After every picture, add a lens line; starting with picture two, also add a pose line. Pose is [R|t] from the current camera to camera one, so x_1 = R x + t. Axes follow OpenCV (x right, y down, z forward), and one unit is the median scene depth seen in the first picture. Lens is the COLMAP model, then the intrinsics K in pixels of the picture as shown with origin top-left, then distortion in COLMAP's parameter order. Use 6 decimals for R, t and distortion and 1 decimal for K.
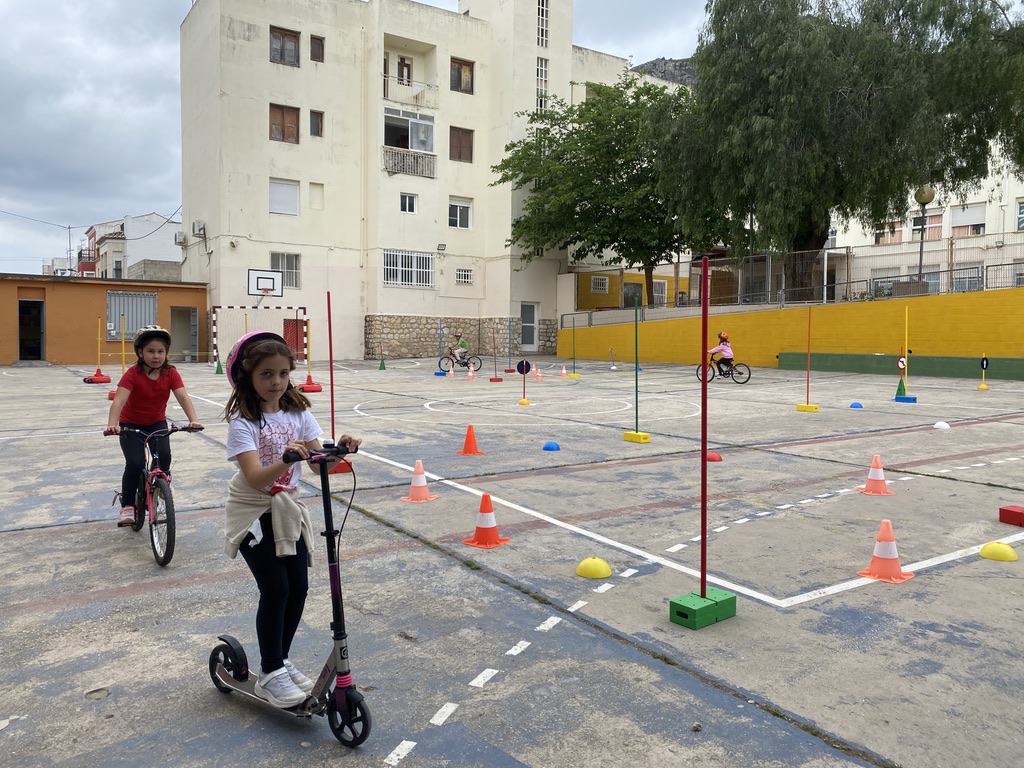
lens RADIAL K [[776.1, 0, 514.1], [0, 776.1, 376.4], [0, 0, 1]] dist [-0.000204, 0.018070]
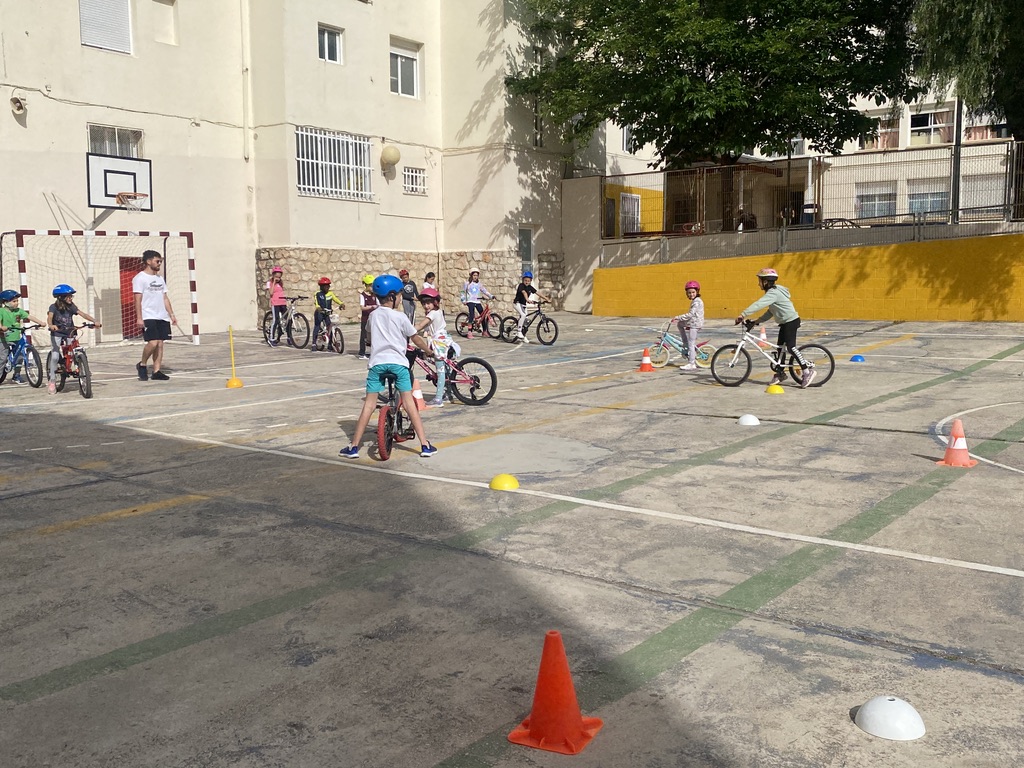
lens RADIAL K [[997.9, 0, 509.7], [0, 997.9, 385.3], [0, 0, 1]] dist [-0.030932, 0.000000]
pose [[0.942834, -0.054207, 0.328824, -0.263510], [0.036268, 0.997512, 0.060450, -0.019593], [-0.331283, -0.045069, 0.942455, 0.286678]]
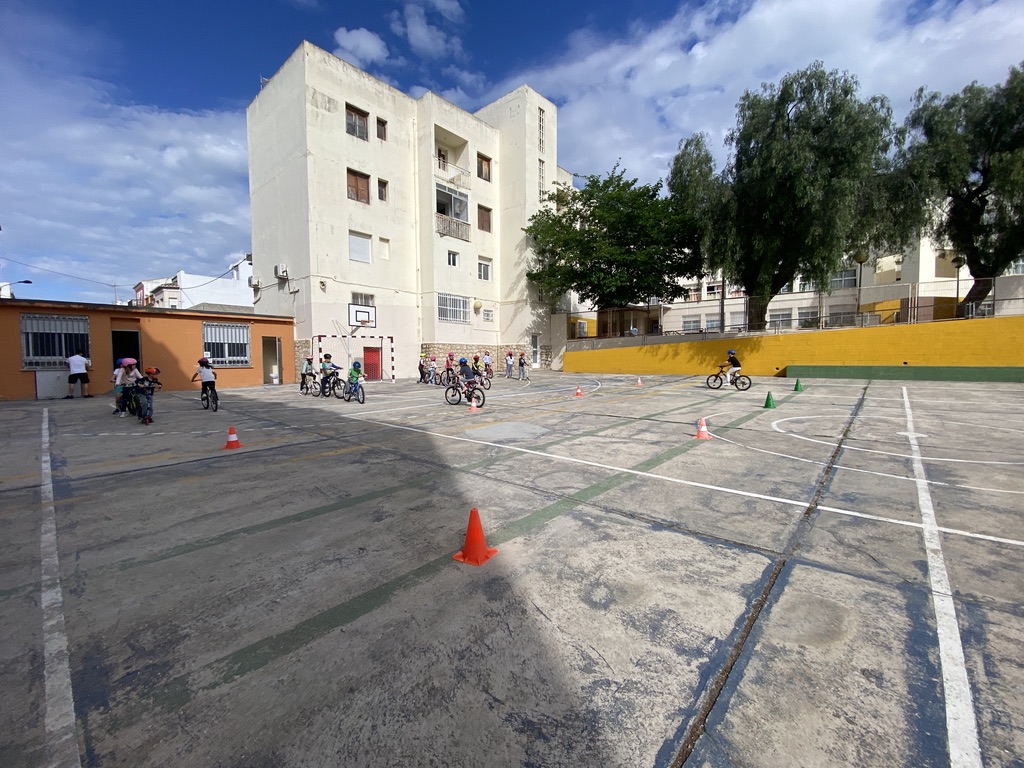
lens RADIAL K [[418.3, 0, 513.8], [0, 418.3, 387.4], [0, 0, 1]] dist [-0.002558, -0.004353]
pose [[0.960933, -0.036245, 0.274396, -0.242741], [0.030588, 0.999223, 0.024869, -0.018244], [-0.275084, -0.015505, 0.961295, 0.285482]]
